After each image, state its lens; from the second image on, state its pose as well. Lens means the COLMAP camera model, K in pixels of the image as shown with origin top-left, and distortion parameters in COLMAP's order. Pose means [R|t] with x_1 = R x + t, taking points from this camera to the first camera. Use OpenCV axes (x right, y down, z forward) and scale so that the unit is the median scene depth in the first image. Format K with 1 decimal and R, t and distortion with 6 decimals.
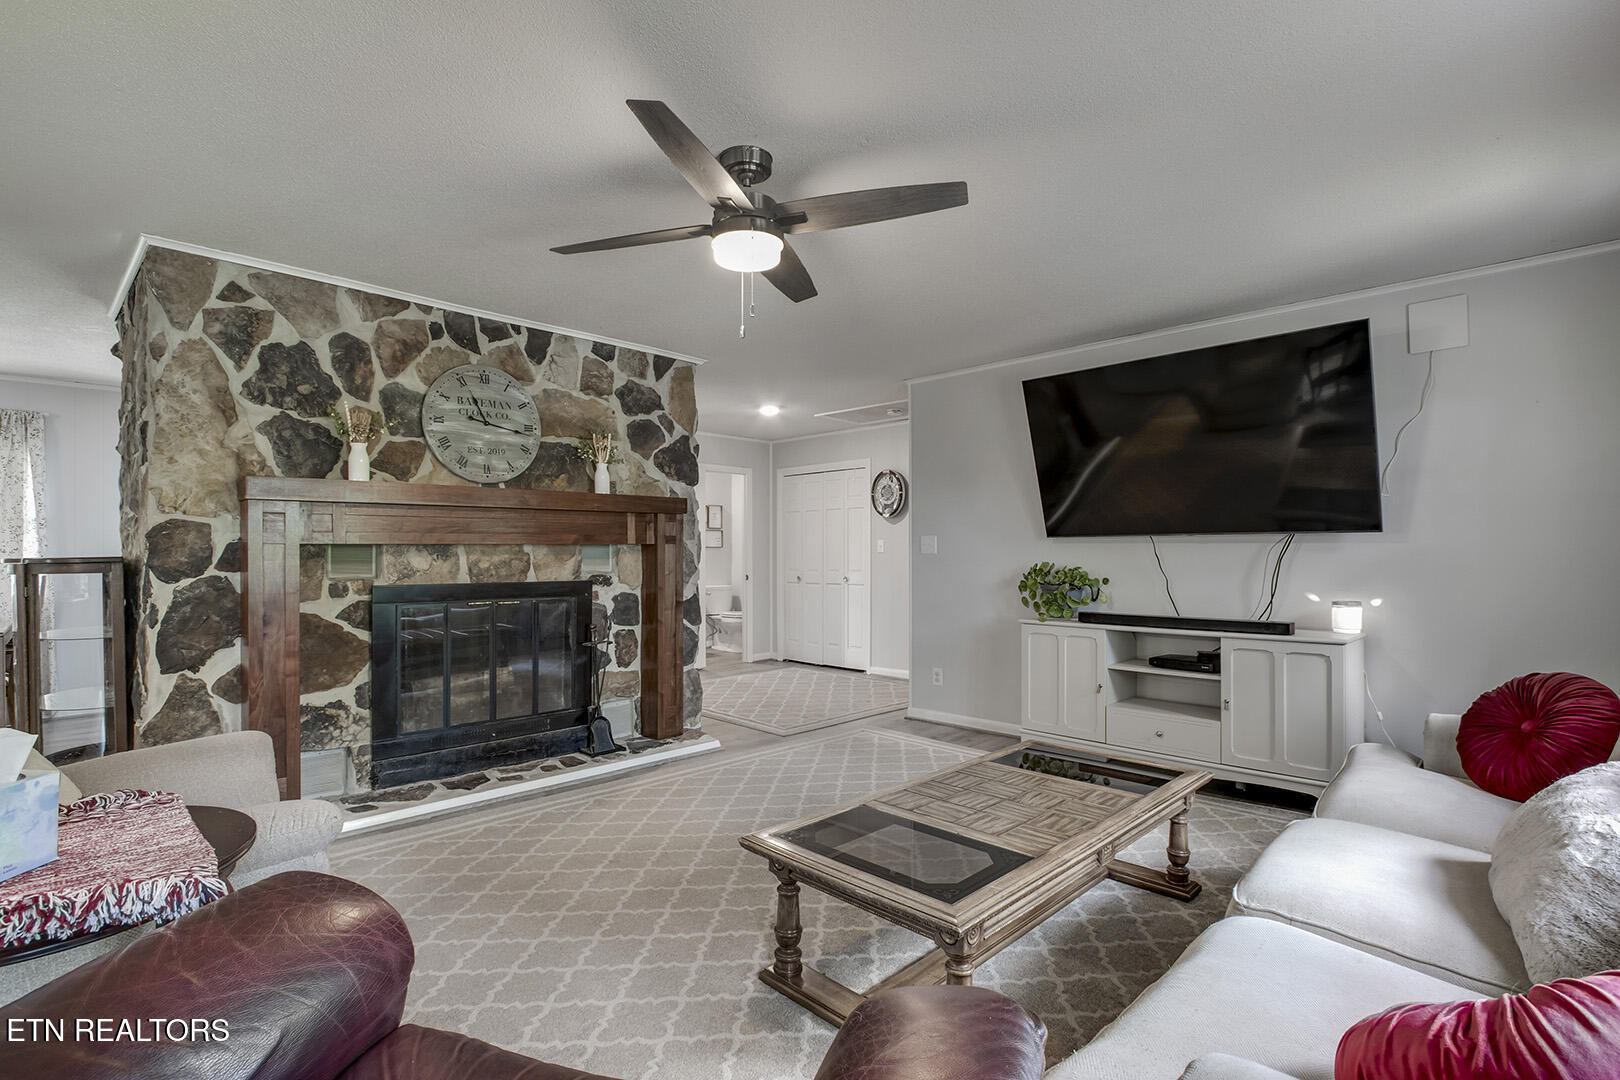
lens RADIAL K [[757.9, 0, 812.3], [0, 757.9, 547.5], [0, 0, 1]] dist [-0.025976, 0.000712]
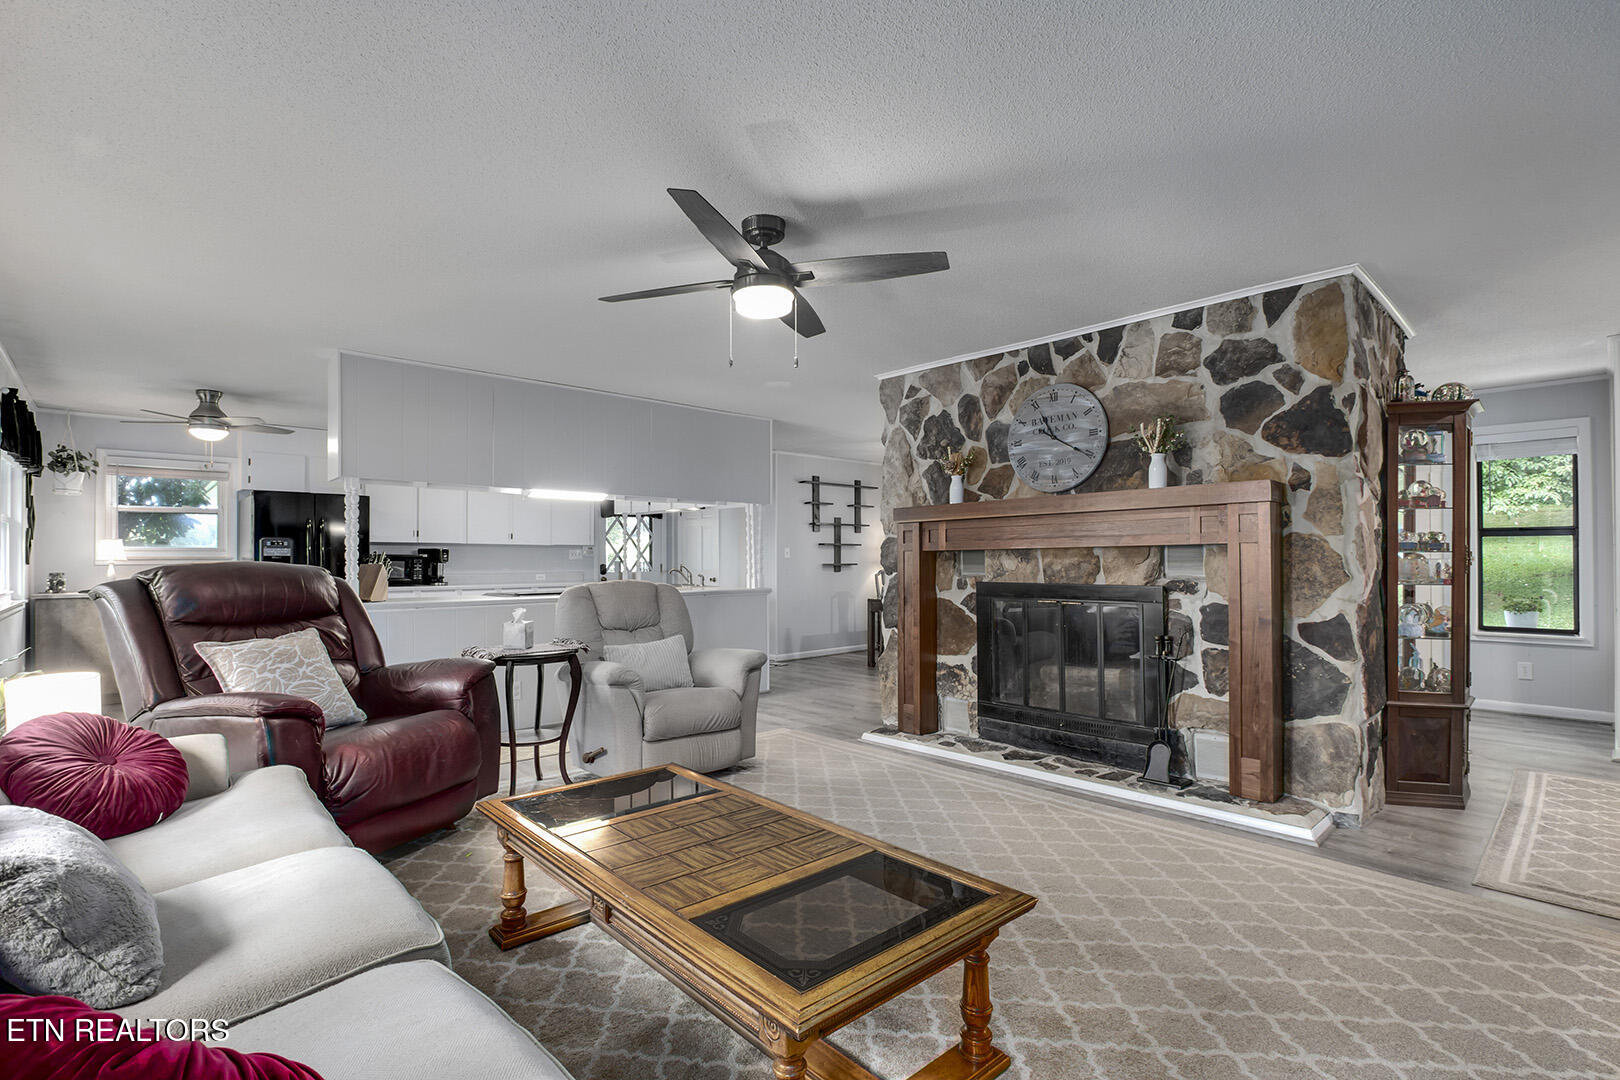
lens RADIAL K [[757.9, 0, 812.3], [0, 757.9, 547.5], [0, 0, 1]] dist [-0.025976, 0.000712]
pose [[-0.041613, -0.013824, -0.999038, 0.677725], [0.012999, 0.999812, -0.014376, 0.006056], [0.999049, -0.013585, -0.041425, 0.697453]]
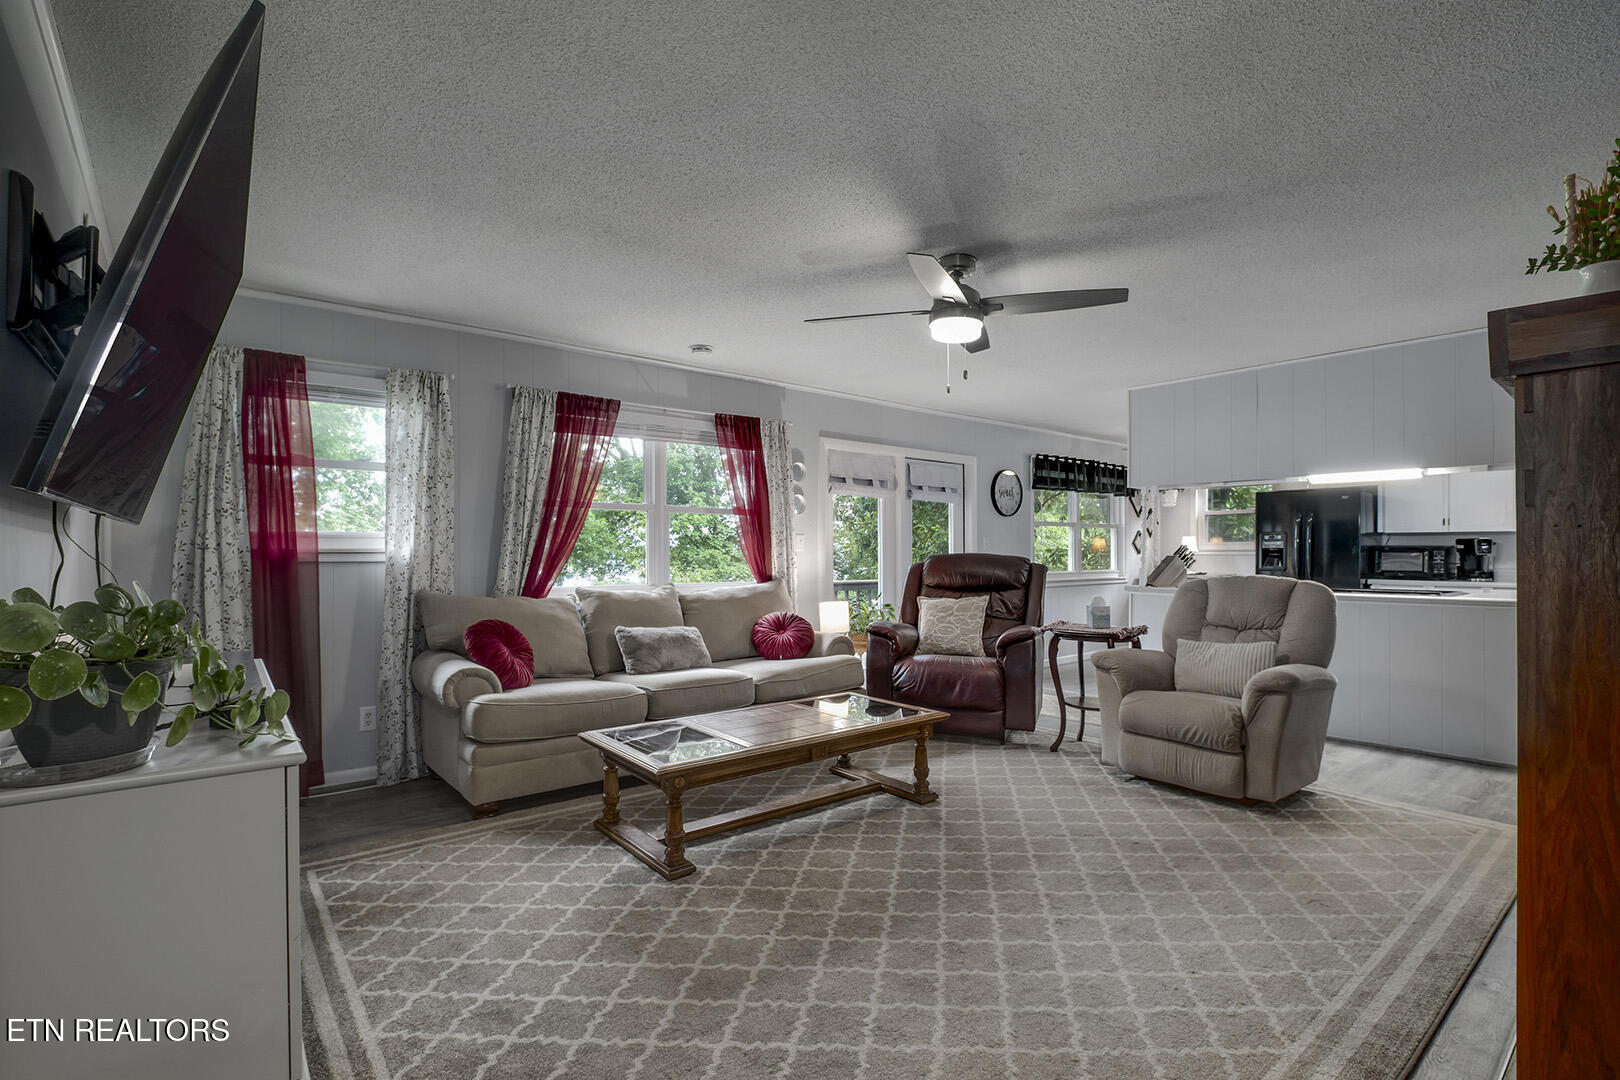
lens RADIAL K [[757.9, 0, 812.3], [0, 757.9, 547.5], [0, 0, 1]] dist [-0.025976, 0.000712]
pose [[-0.995403, 0.002266, 0.095746, 0.023545], [0.000941, 0.999903, -0.013882, 0.010818], [-0.095768, -0.013728, -0.995309, 1.479140]]
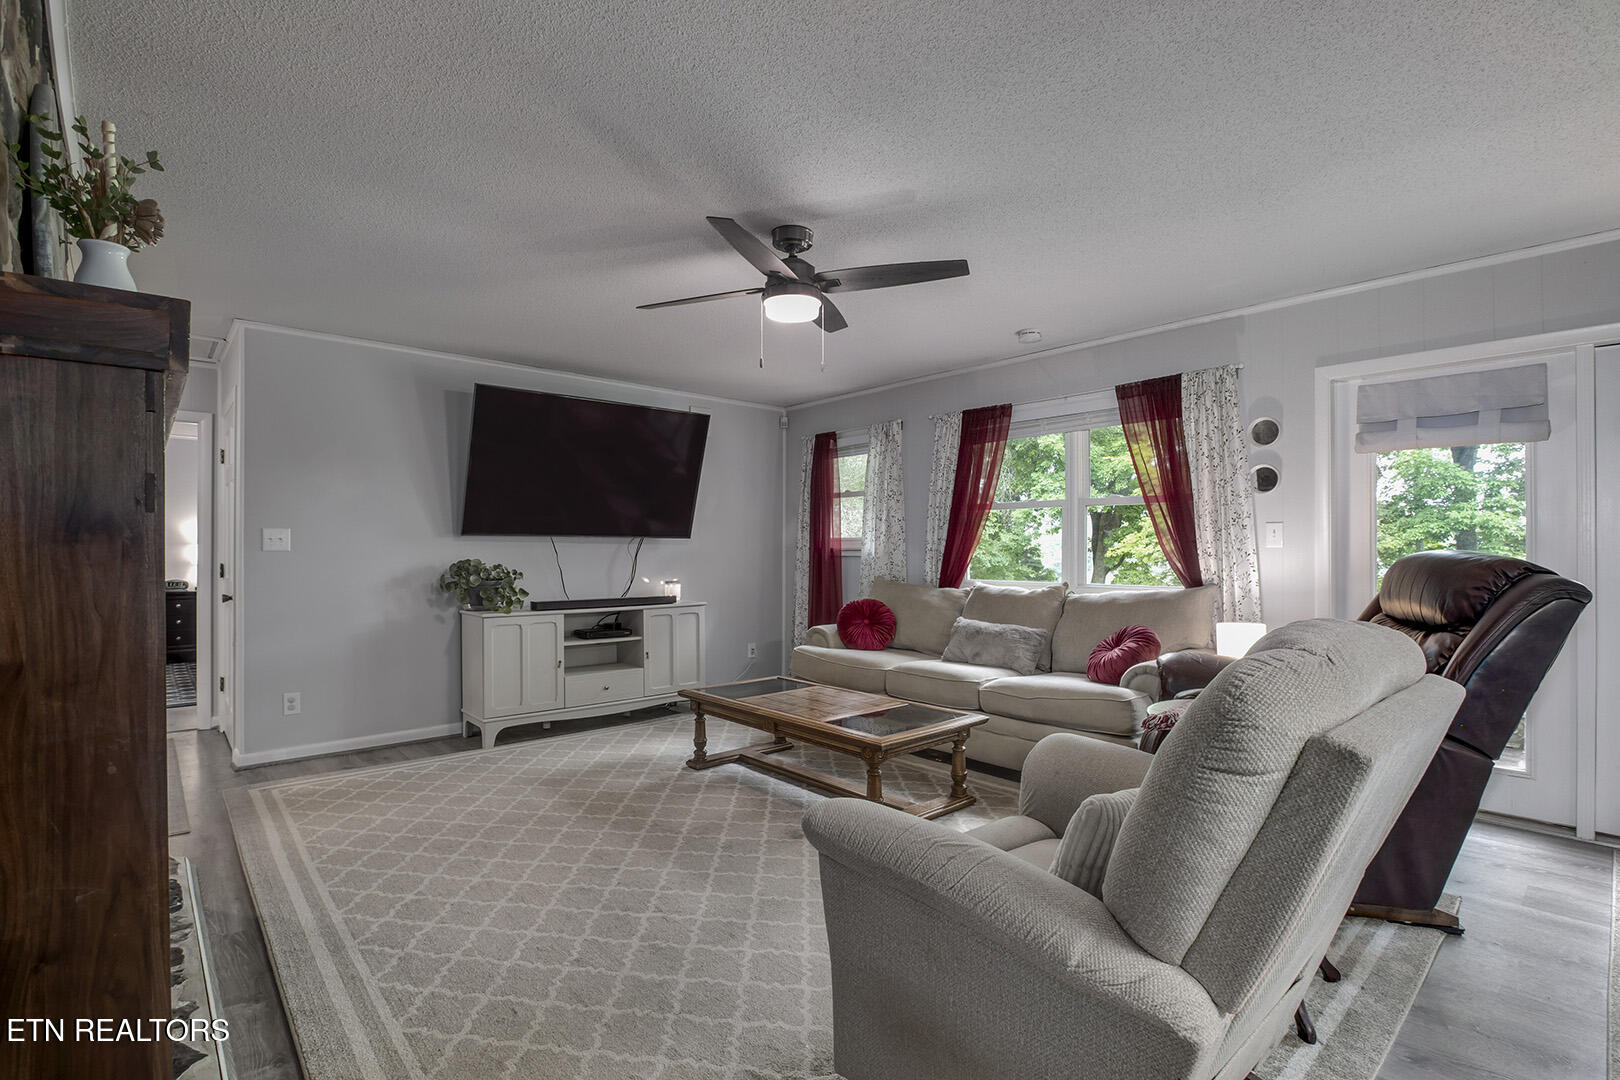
lens RADIAL K [[757.9, 0, 812.3], [0, 757.9, 547.5], [0, 0, 1]] dist [-0.025976, 0.000712]
pose [[0.049196, 0.006968, 0.998765, -0.833497], [-0.006537, 0.999956, -0.006654, 0.008568], [-0.998768, -0.006201, 0.049239, 0.564482]]
